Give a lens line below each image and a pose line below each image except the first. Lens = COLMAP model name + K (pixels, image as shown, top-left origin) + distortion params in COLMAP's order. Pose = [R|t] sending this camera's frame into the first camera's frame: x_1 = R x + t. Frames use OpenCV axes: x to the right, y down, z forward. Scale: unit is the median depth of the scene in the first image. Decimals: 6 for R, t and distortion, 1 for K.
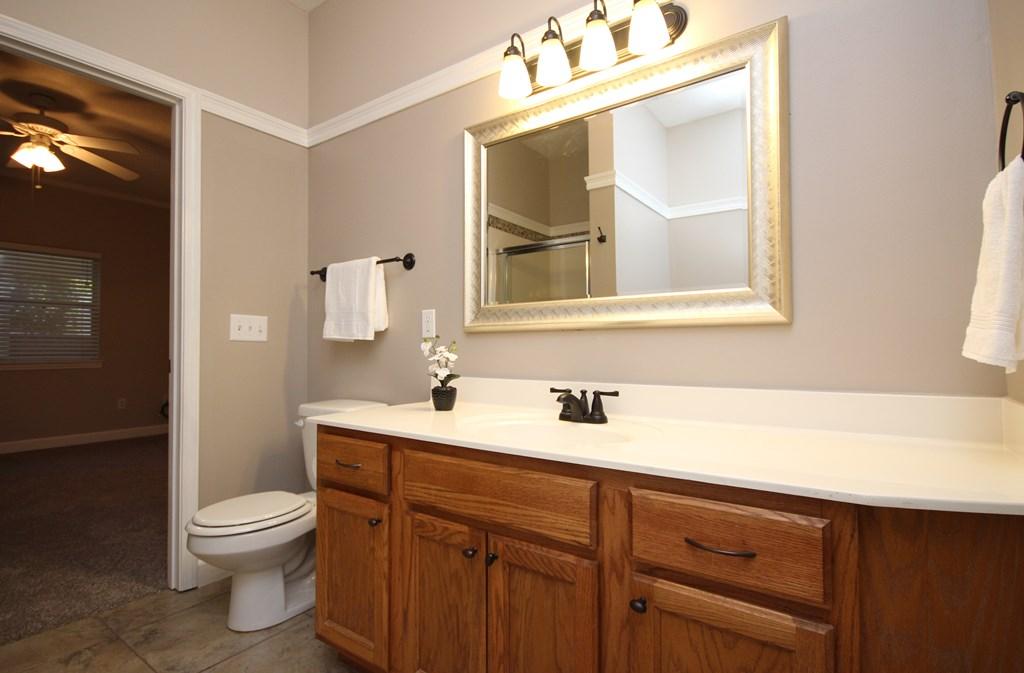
lens RADIAL K [[486.3, 0, 513.6], [0, 486.3, 339.7], [0, 0, 1]] dist [0.002142, -0.010950]
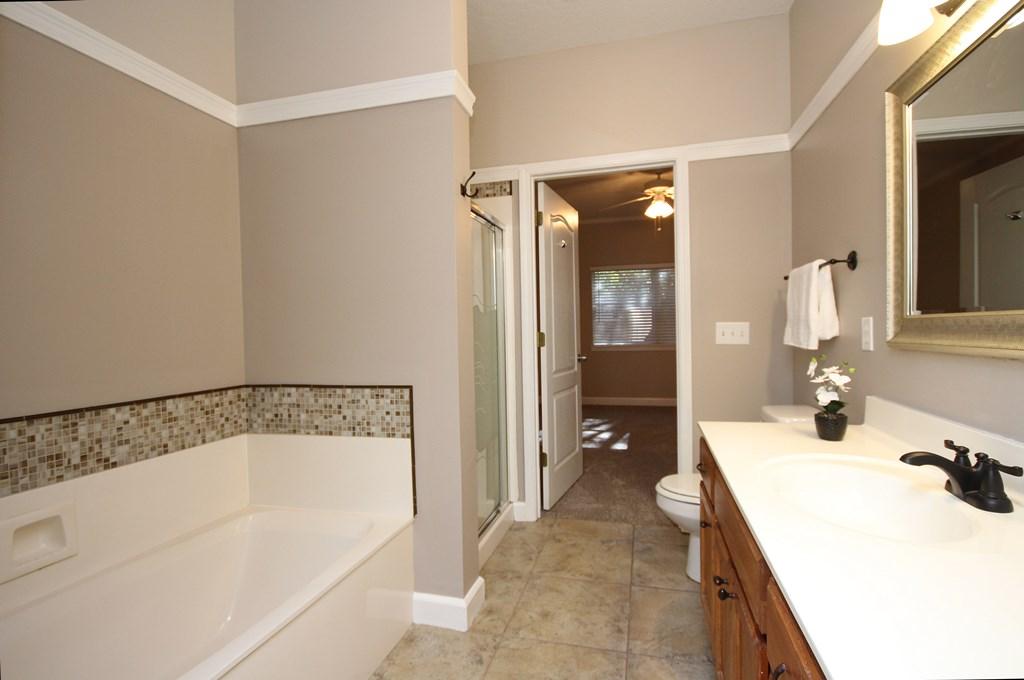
lens RADIAL K [[480.0, 0, 512.0], [0, 480.0, 340.0], [0, 0, 1]] dist [0.000630, 0.000156]
pose [[0.326803, 0.016008, -0.944957, 0.403882], [0.036911, 0.998878, 0.029686, -0.068559], [0.944371, -0.044581, 0.325845, 0.145375]]
